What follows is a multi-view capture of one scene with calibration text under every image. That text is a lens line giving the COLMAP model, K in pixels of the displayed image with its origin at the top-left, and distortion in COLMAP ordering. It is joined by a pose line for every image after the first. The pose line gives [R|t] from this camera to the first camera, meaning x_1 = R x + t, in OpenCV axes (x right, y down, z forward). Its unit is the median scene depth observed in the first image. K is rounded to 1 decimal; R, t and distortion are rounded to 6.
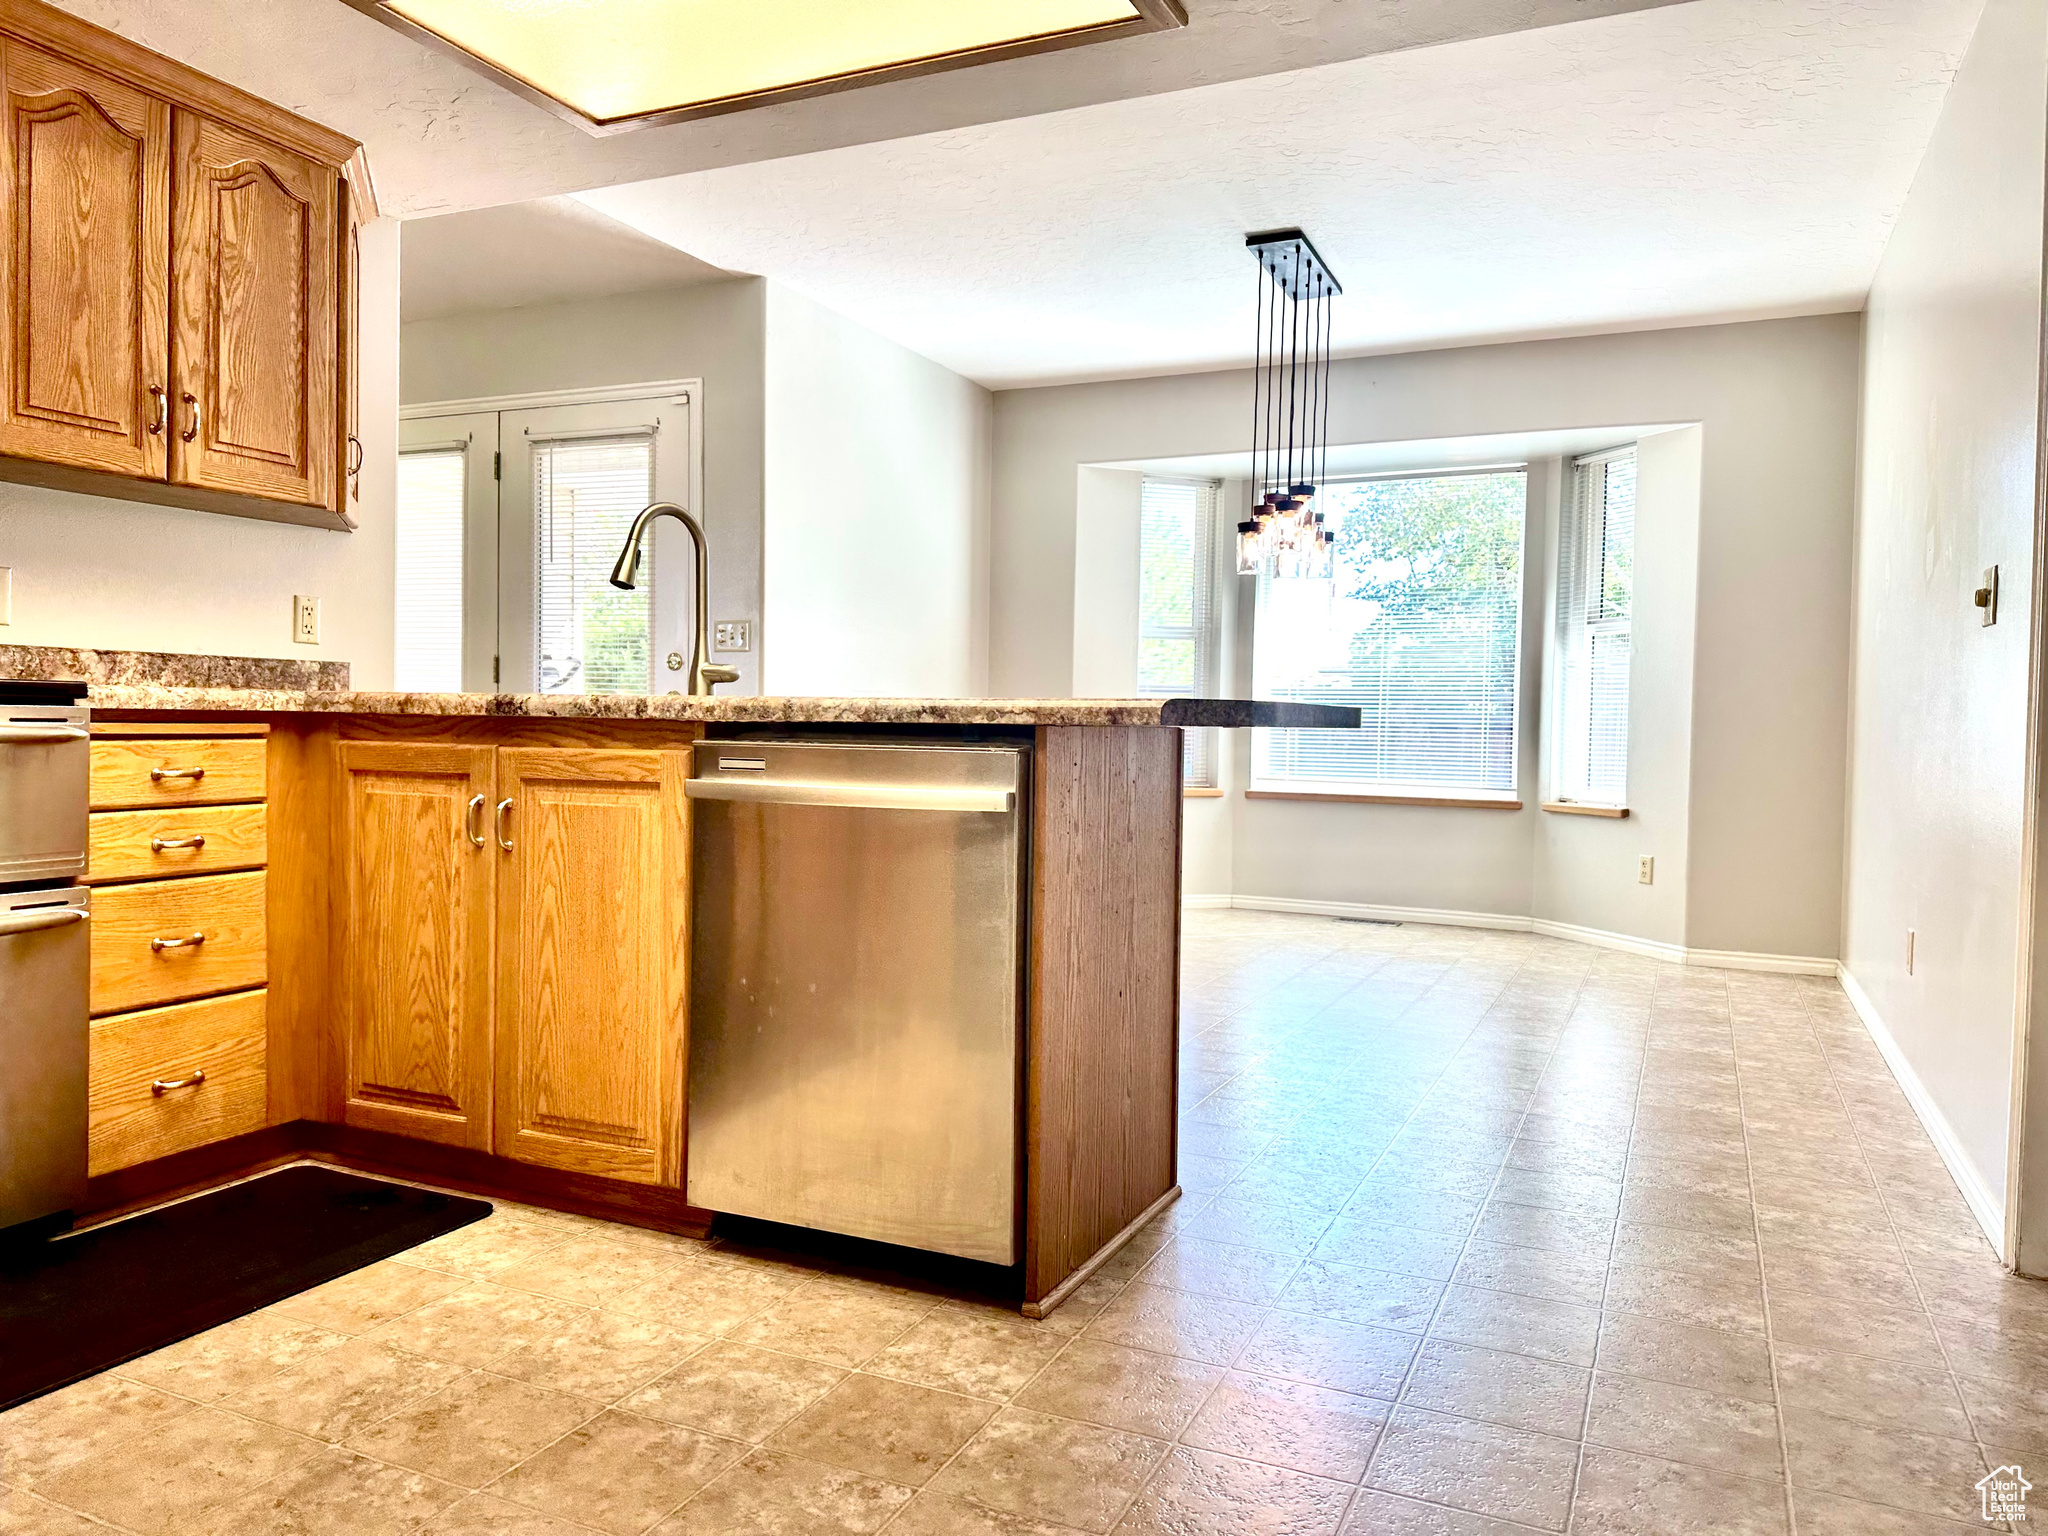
lens RADIAL K [[1425.0, 0, 1033.4], [0, 1425.0, 753.8], [0, 0, 1]] dist [0.145962, -0.205354]
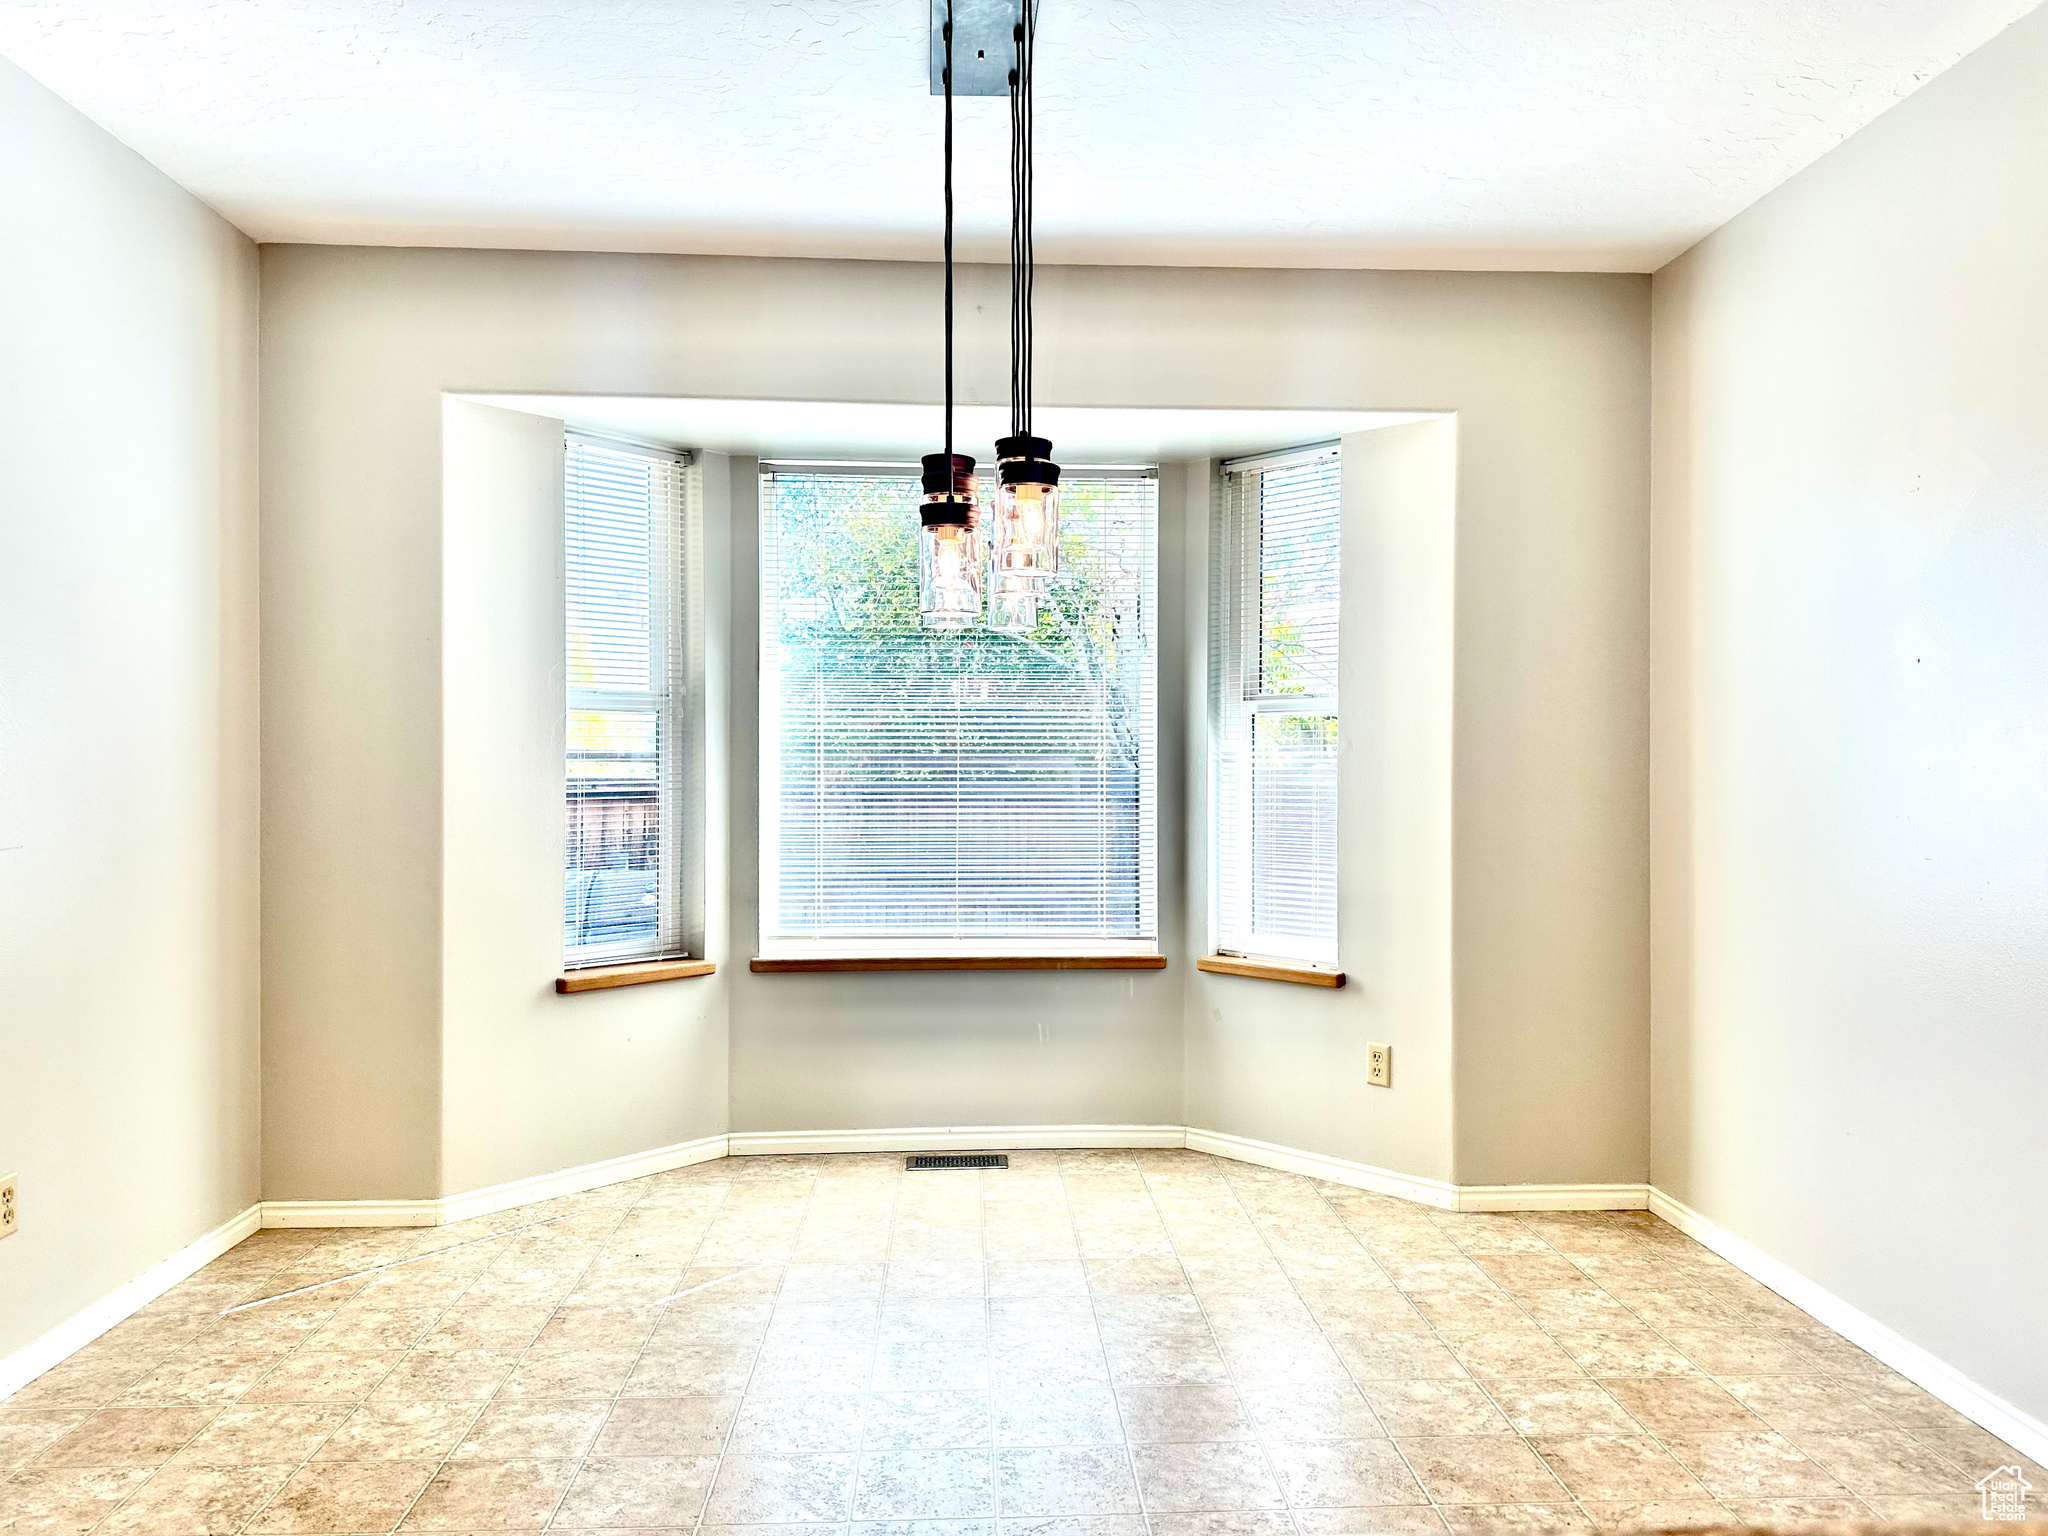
lens RADIAL K [[1417.4, 0, 1033.1], [0, 1417.4, 759.4], [0, 0, 1]] dist [0.102611, -0.086232]
pose [[0.881510, -0.018713, 0.471794, -0.032993], [0.027458, 0.999555, -0.011659, -0.055932], [-0.471366, 0.023232, 0.881632, 0.448144]]
